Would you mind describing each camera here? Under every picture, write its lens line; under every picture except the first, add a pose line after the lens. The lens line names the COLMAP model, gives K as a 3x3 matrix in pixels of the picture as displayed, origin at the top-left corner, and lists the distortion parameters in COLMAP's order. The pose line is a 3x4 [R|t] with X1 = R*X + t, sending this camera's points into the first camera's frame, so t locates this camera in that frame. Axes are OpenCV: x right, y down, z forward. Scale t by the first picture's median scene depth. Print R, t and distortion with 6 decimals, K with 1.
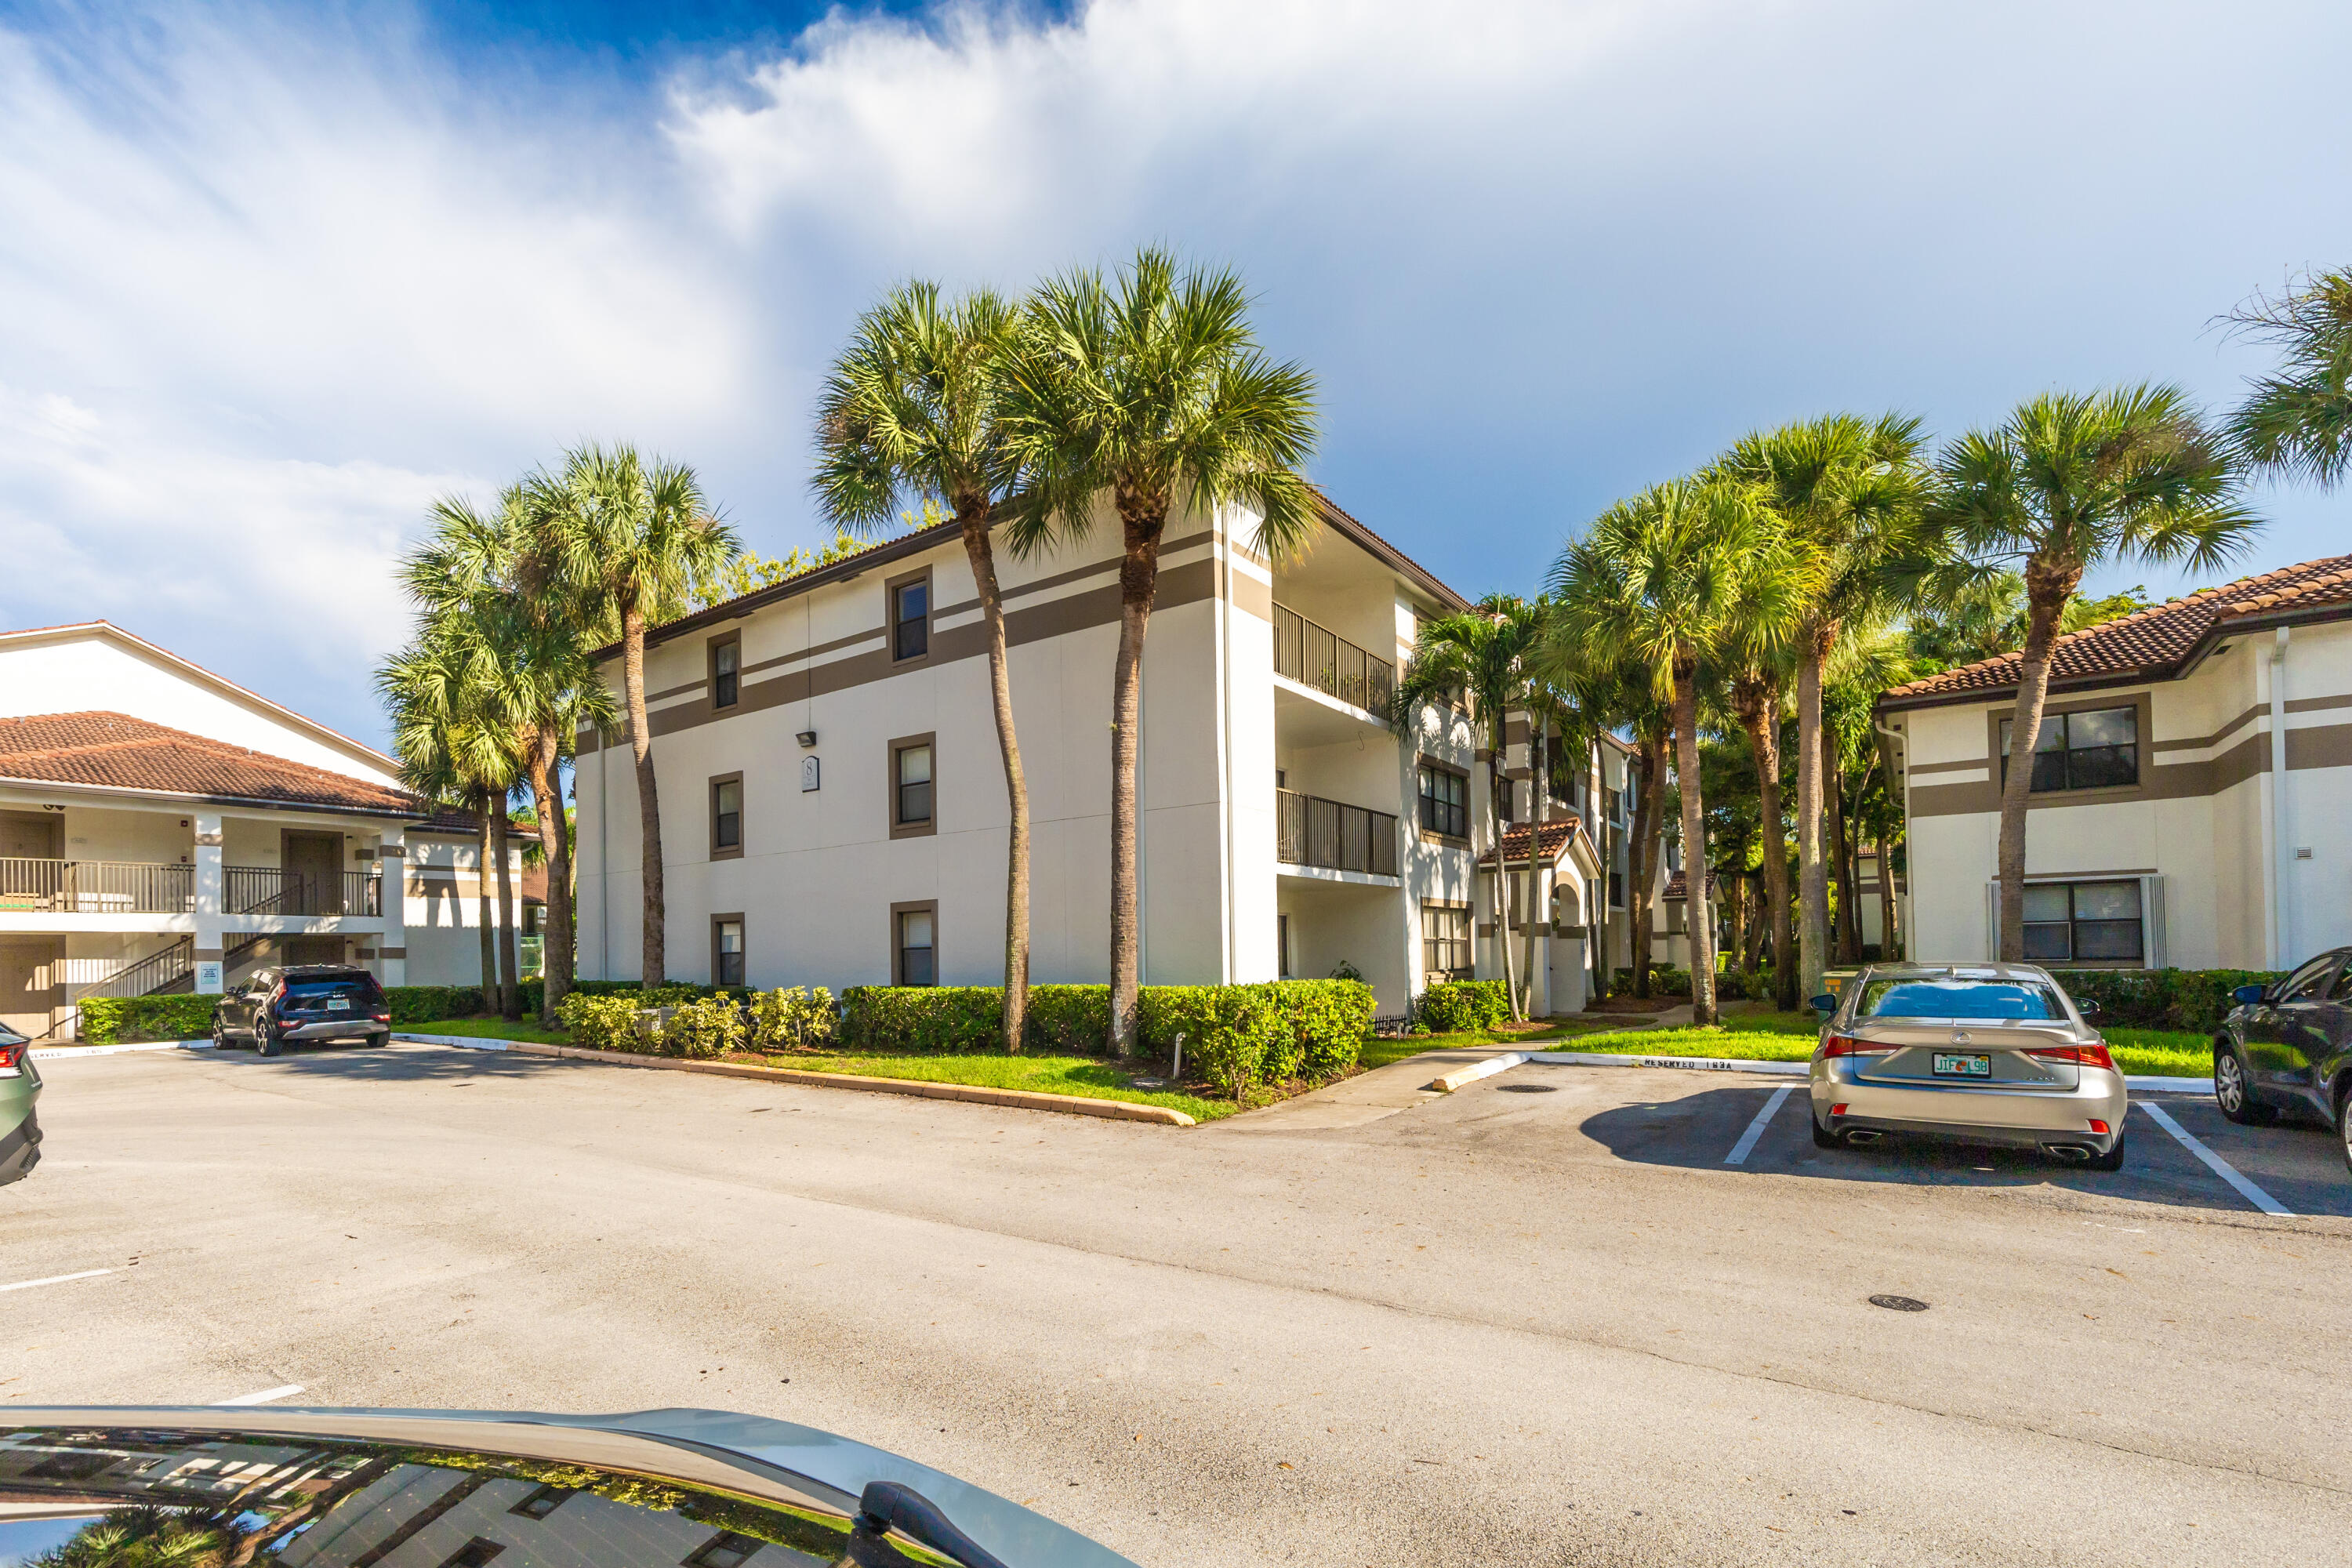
lens RADIAL K [[1053.4, 0, 1171.1], [0, 1053.4, 934.1], [0, 0, 1]] dist [0.000494, 0.000091]
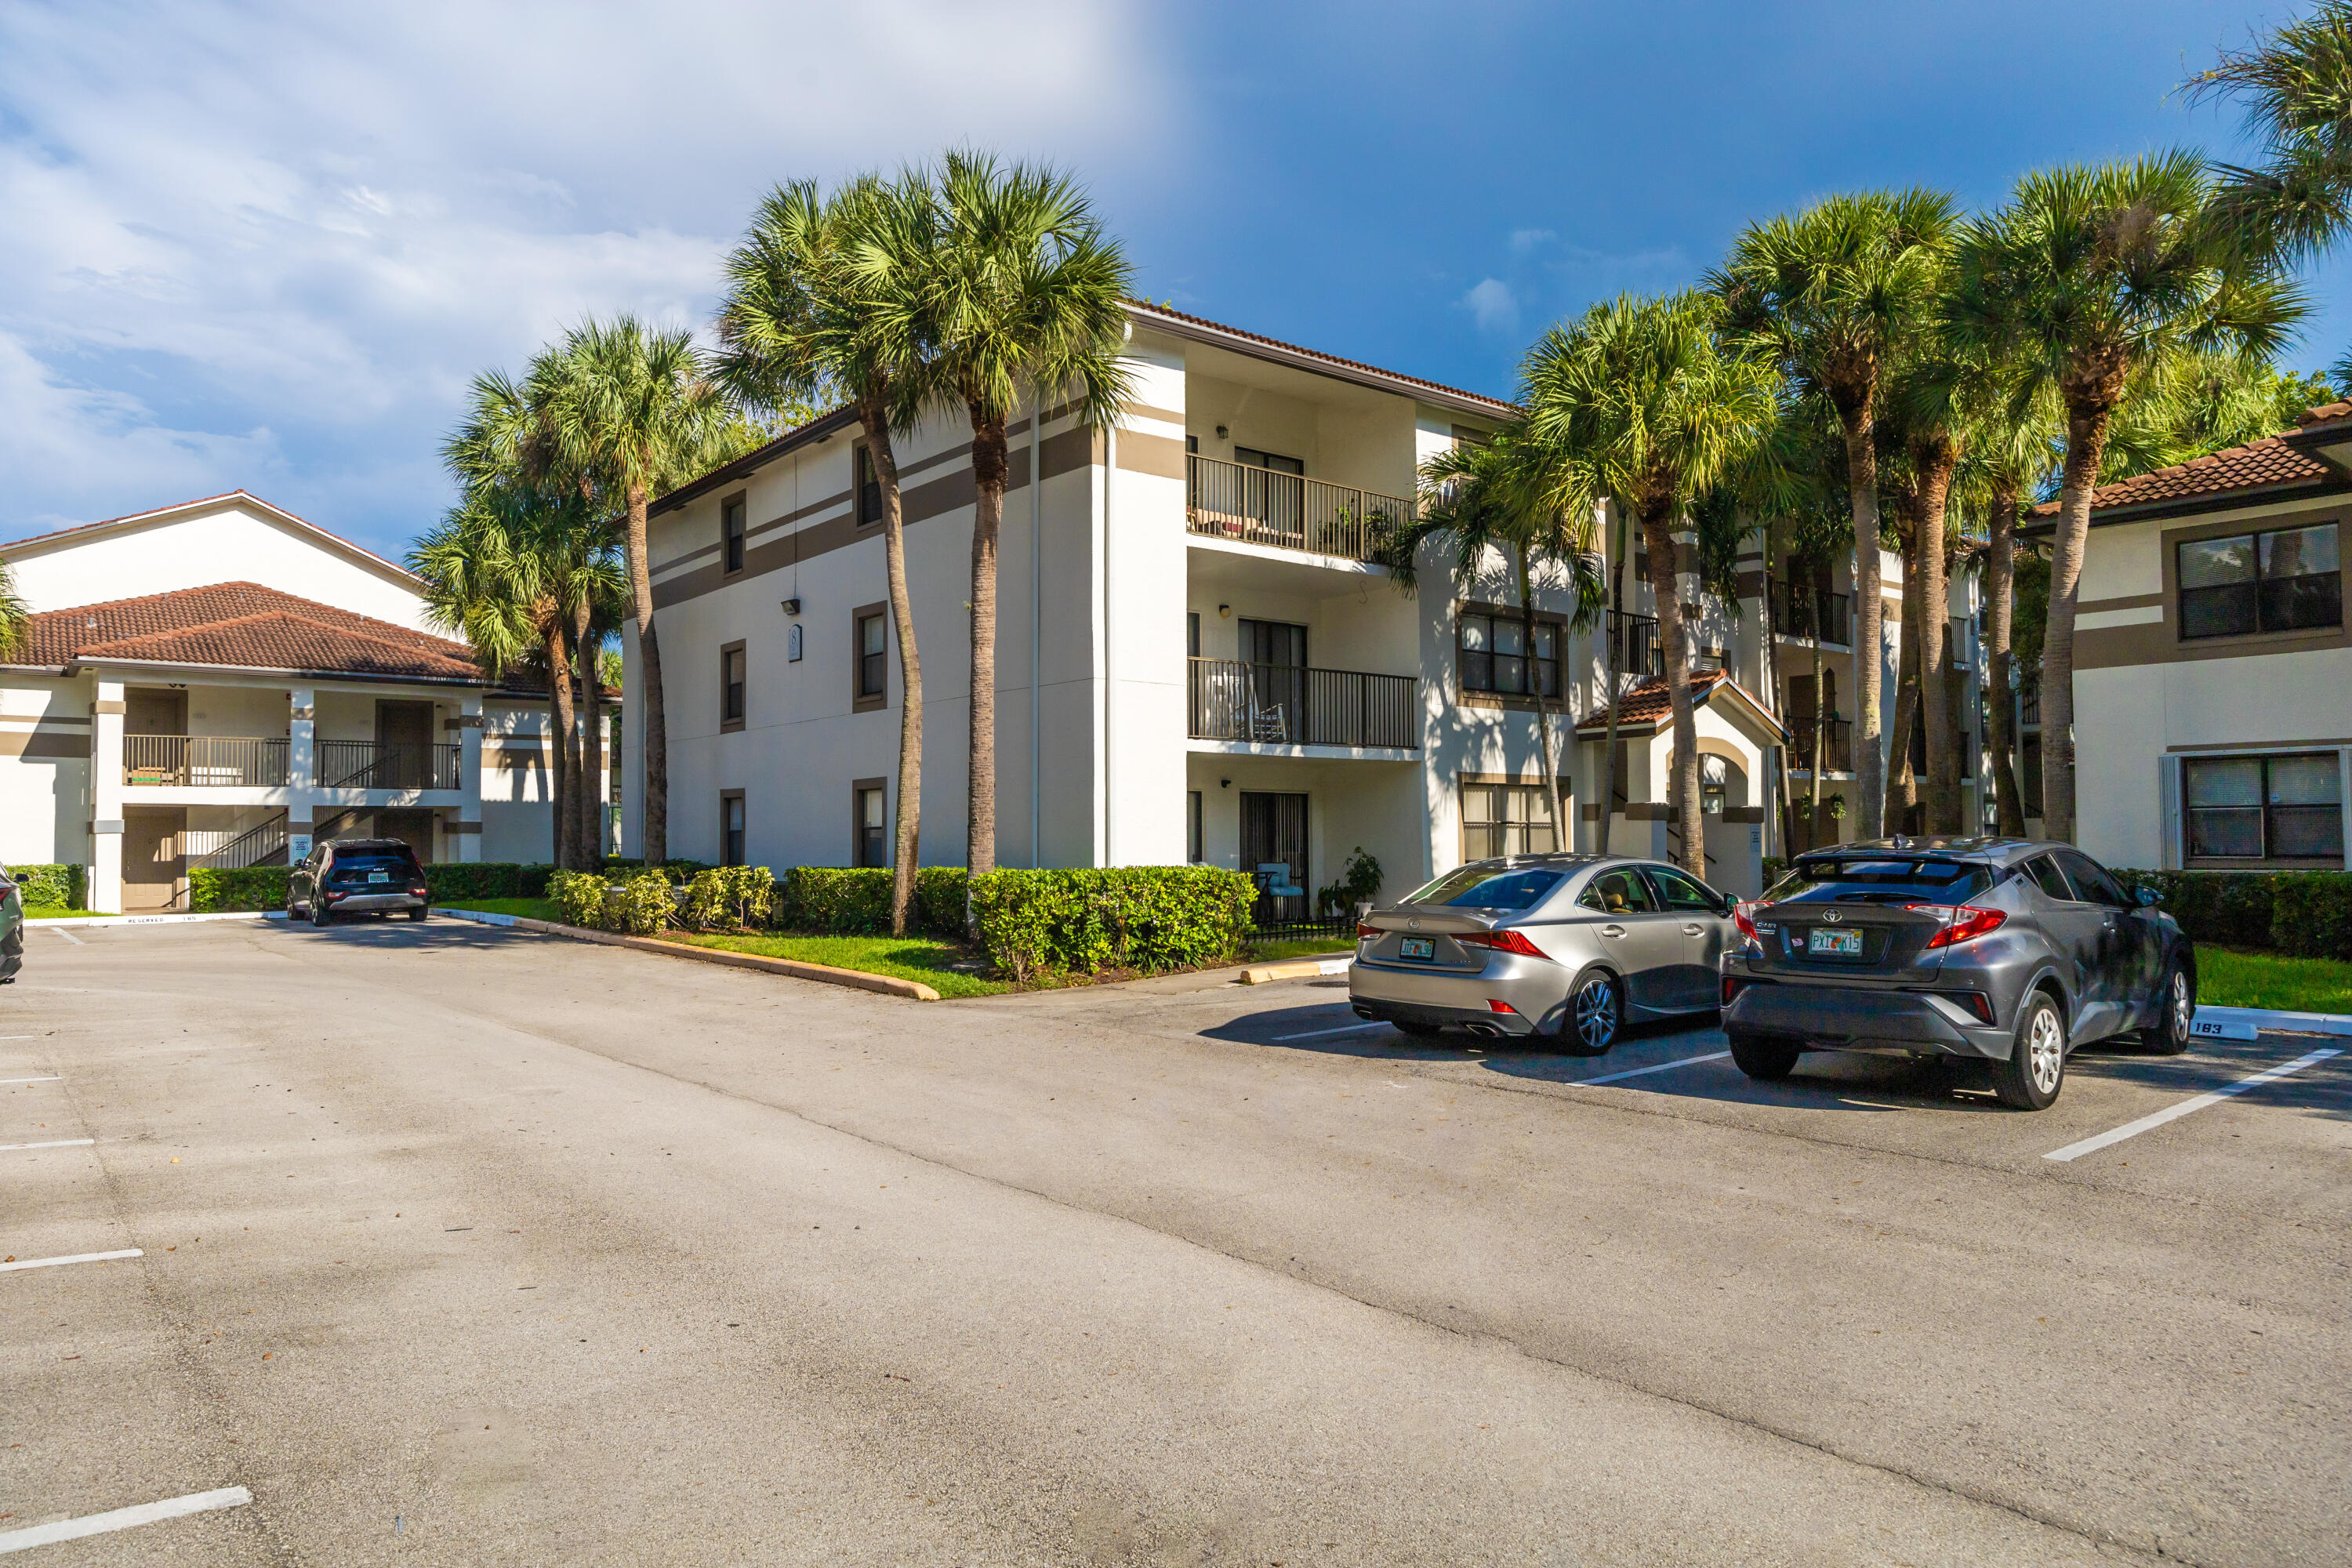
lens RADIAL K [[1449.7, 0, 1176.0], [0, 1449.7, 784.0], [0, 0, 1]] dist [0.001386, 0.000652]
pose [[0.968968, 0.001644, -0.247183, 0.315272], [-0.005825, 0.999852, -0.016182, -0.006293], [0.247119, 0.017119, 0.968834, -0.180088]]
